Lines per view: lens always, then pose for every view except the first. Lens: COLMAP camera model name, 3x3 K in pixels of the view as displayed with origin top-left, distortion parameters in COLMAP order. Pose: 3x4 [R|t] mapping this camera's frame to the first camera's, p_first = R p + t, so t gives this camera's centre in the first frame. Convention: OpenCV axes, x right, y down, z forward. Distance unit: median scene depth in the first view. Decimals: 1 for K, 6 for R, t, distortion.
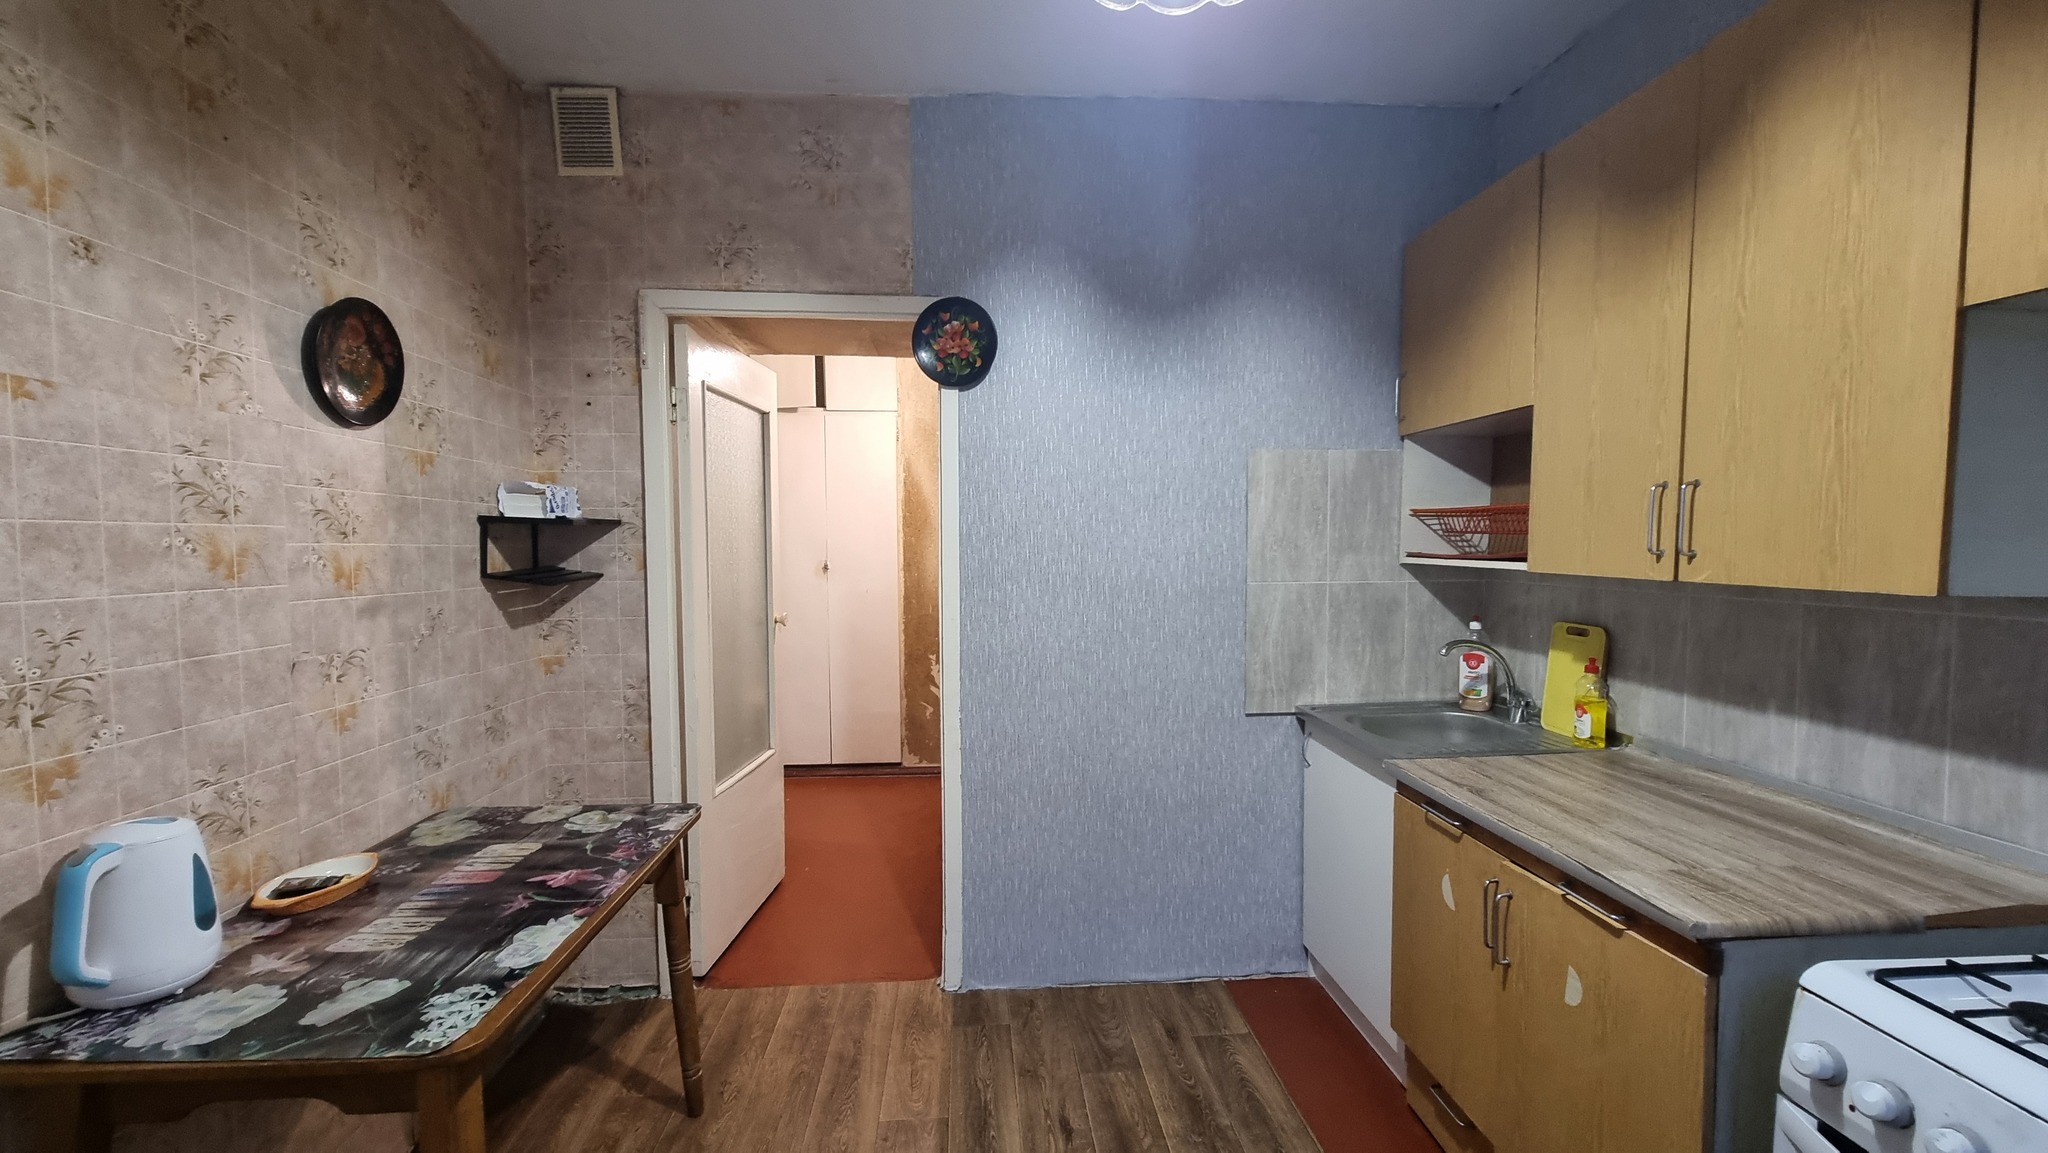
lens RADIAL K [[839.2, 0, 1028.7], [0, 839.2, 584.2], [0, 0, 1]] dist [-0.006021, 0.000685]
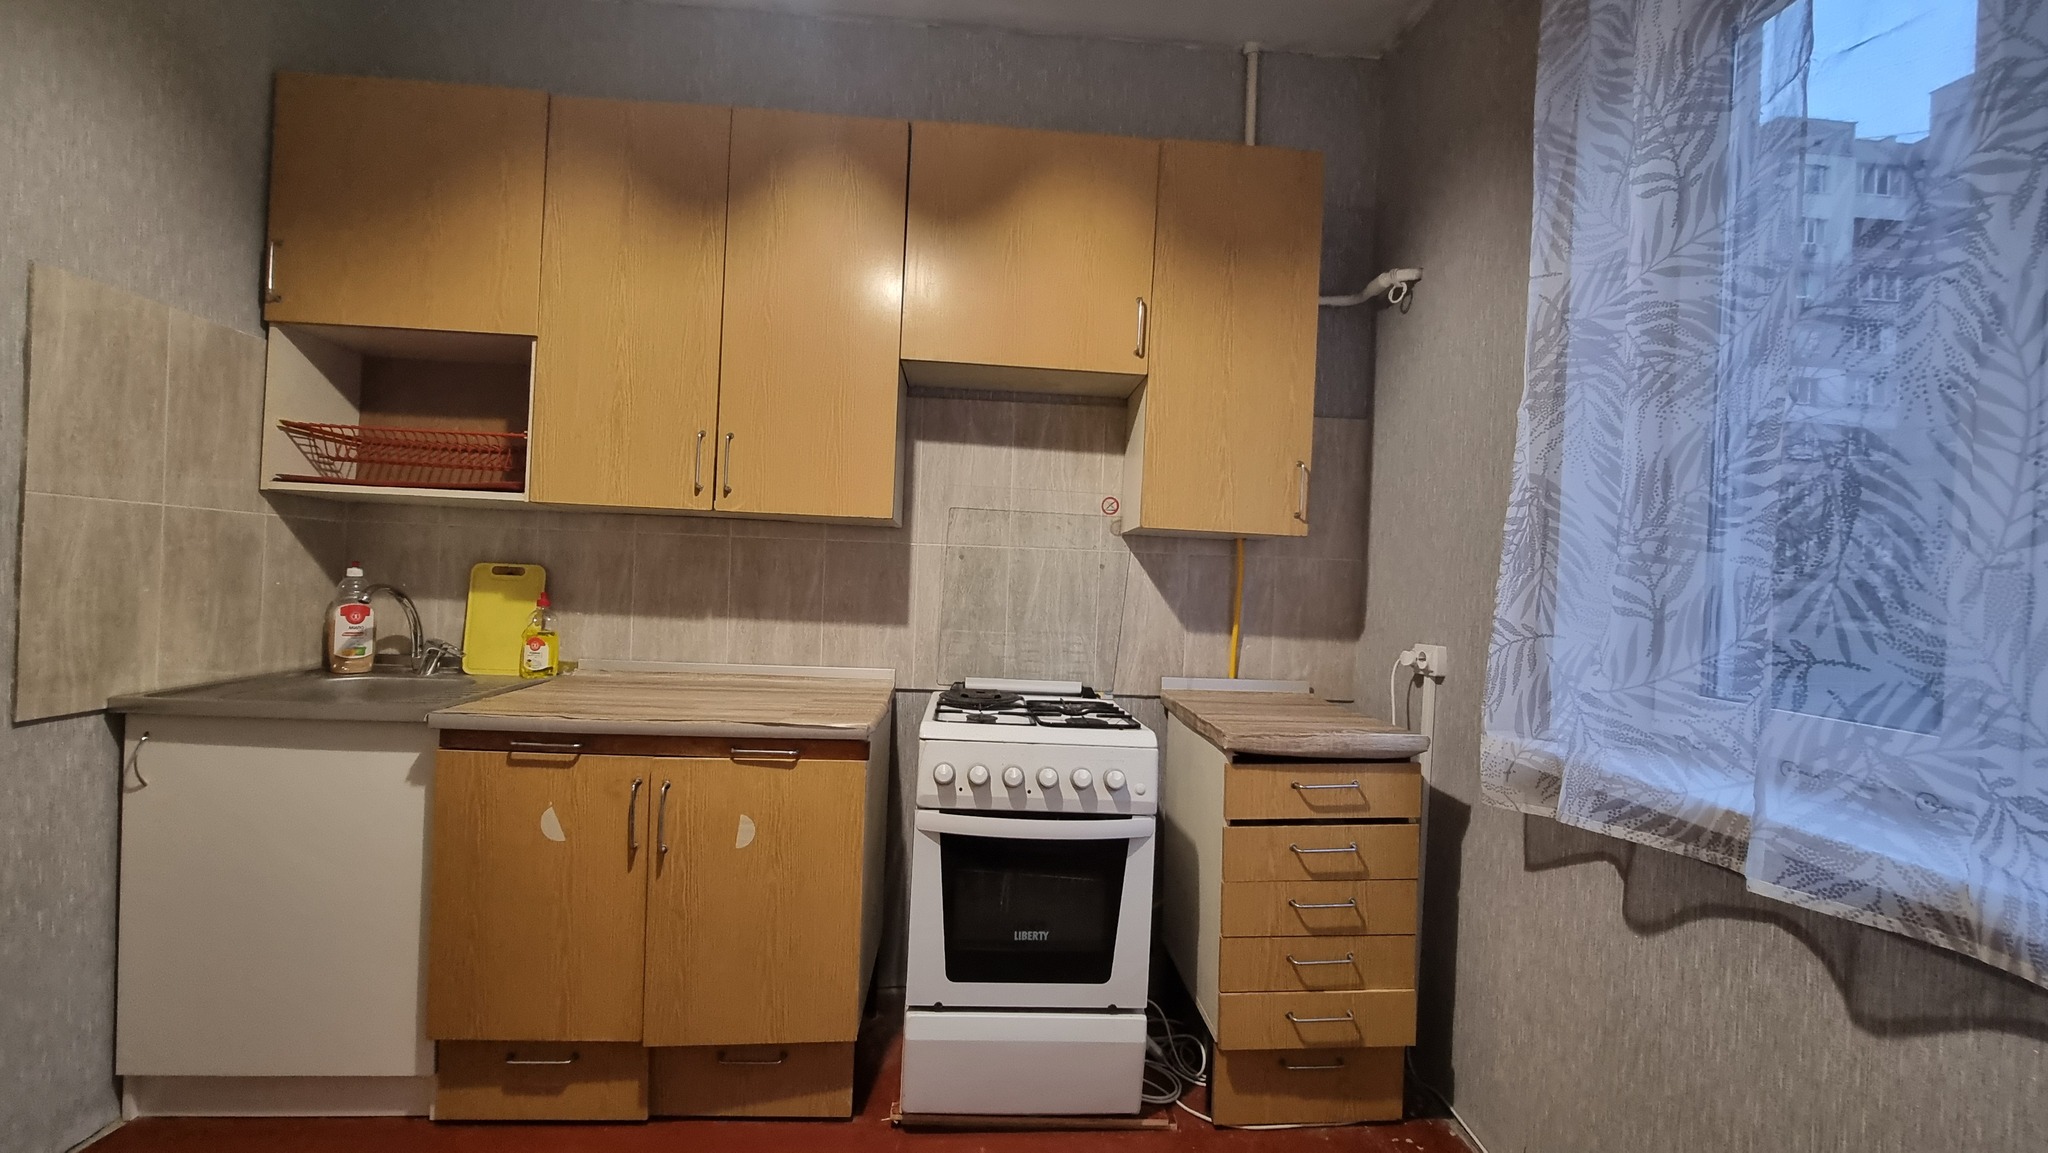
lens RADIAL K [[839.2, 0, 1028.7], [0, 839.2, 584.2], [0, 0, 1]] dist [-0.006021, 0.000685]
pose [[0.006155, 0.003713, 0.999974, -0.418574], [0.014400, 0.999889, -0.003802, 0.101514], [-0.999877, 0.014423, 0.006101, 0.431635]]
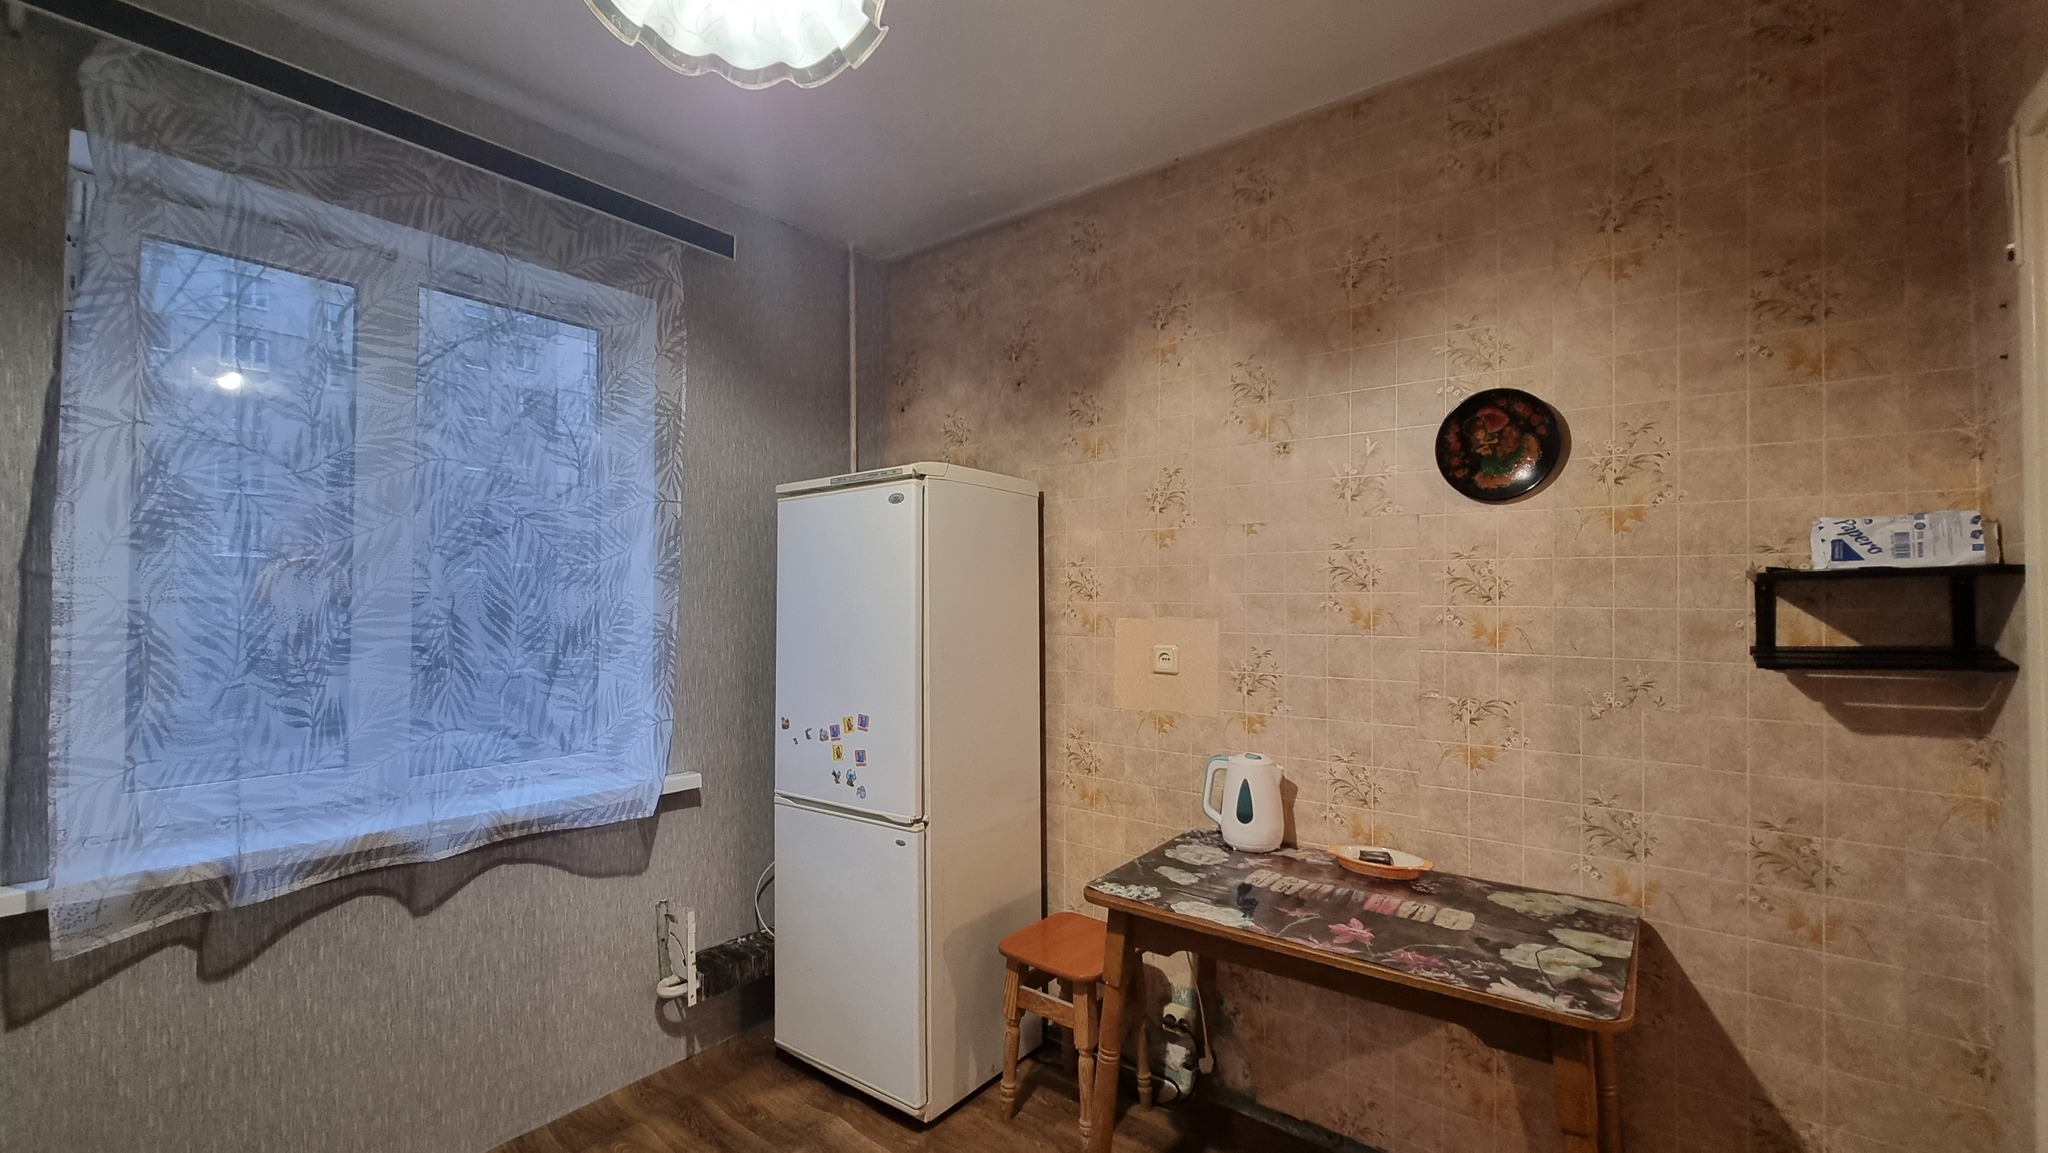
lens RADIAL K [[839.2, 0, 1028.7], [0, 839.2, 584.2], [0, 0, 1]] dist [-0.006021, 0.000685]
pose [[-0.669311, -0.006946, -0.742950, 0.413298], [-0.032127, 0.999292, 0.019601, -0.072618], [0.742288, 0.036988, -0.669060, 1.173052]]
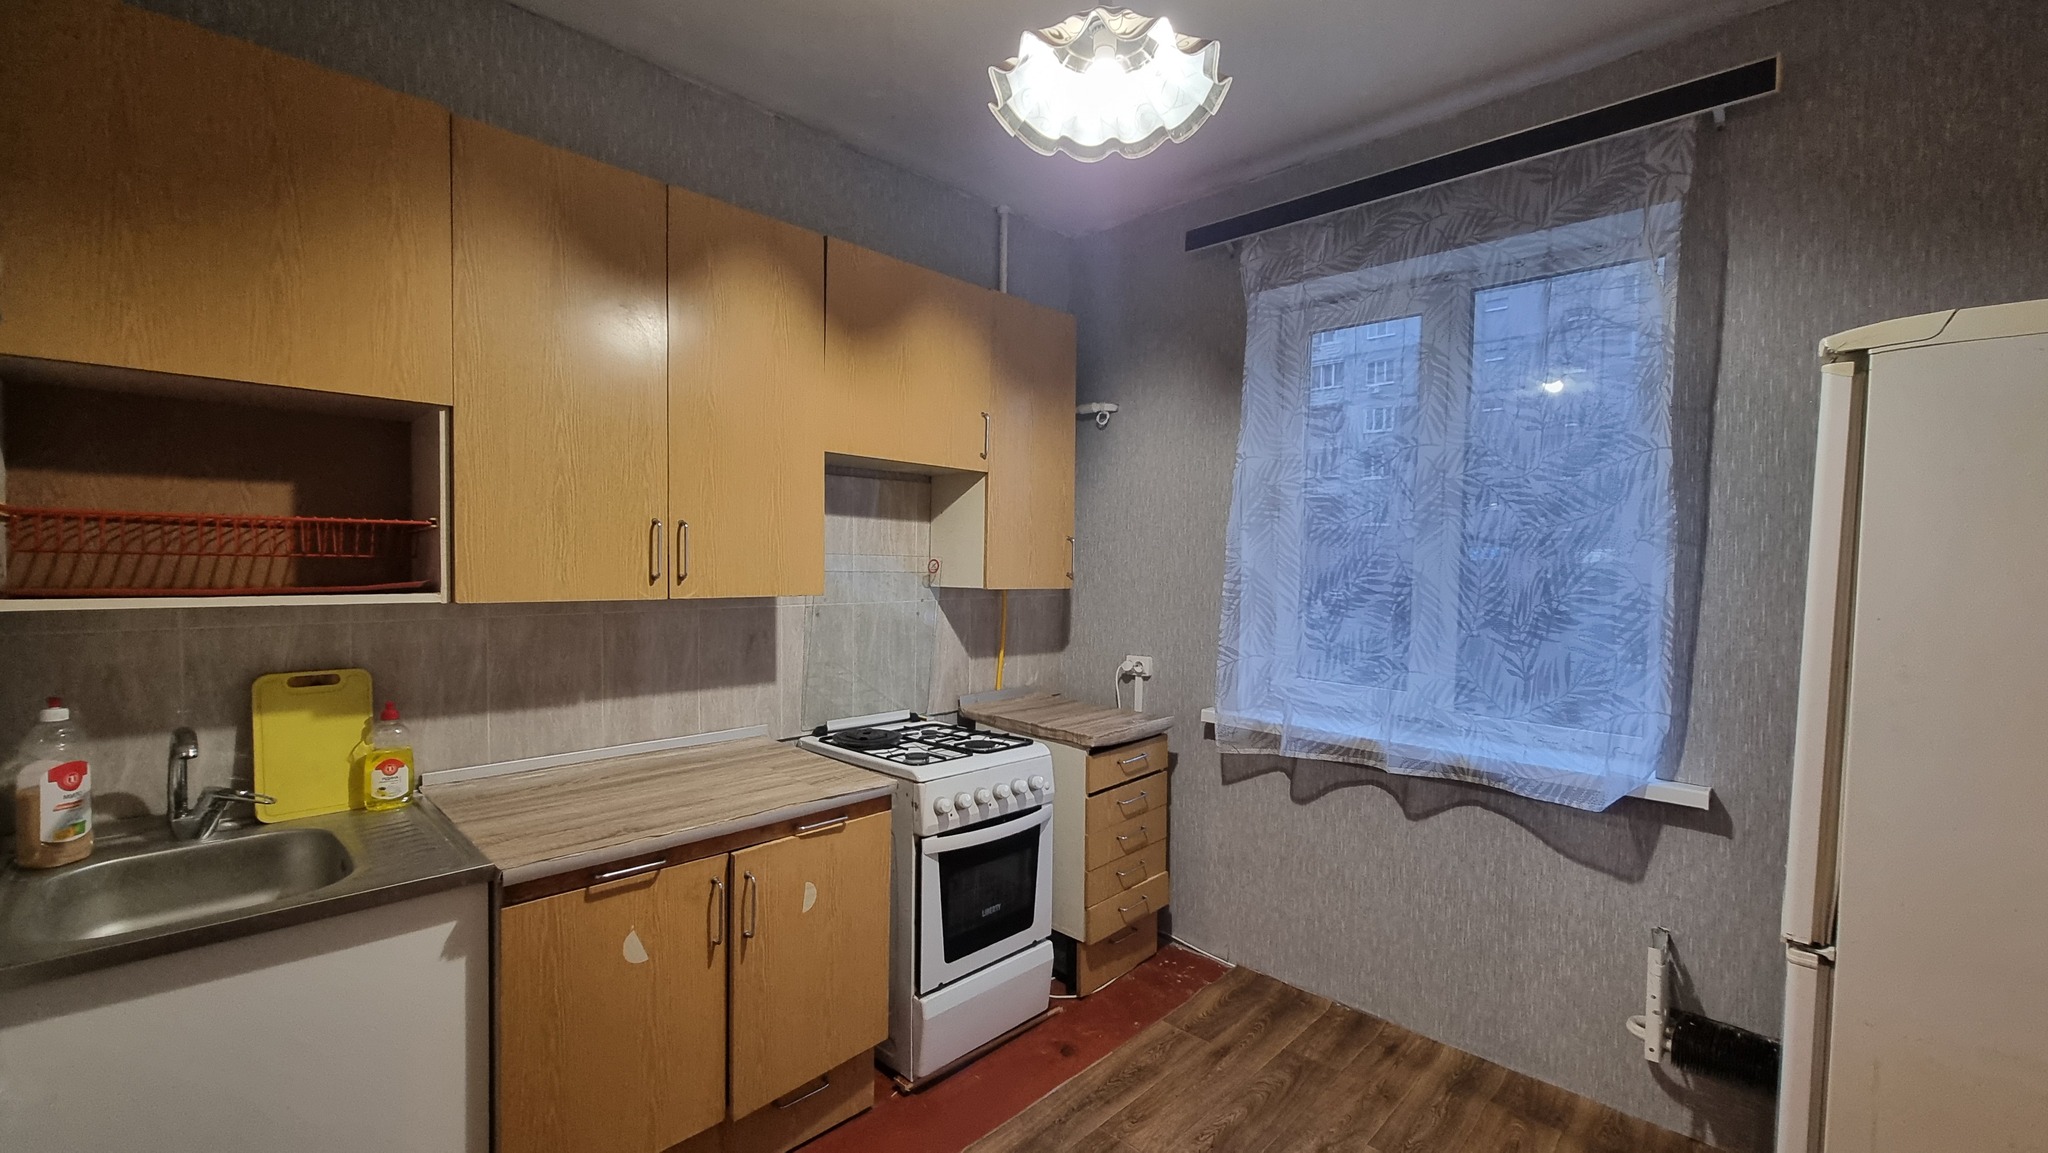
lens RADIAL K [[839.2, 0, 1028.7], [0, 839.2, 584.2], [0, 0, 1]] dist [-0.006021, 0.000685]
pose [[-0.666477, -0.028857, 0.744967, -0.440880], [0.028808, 0.997507, 0.064413, -0.076544], [-0.744969, 0.064391, -0.663984, 1.202068]]
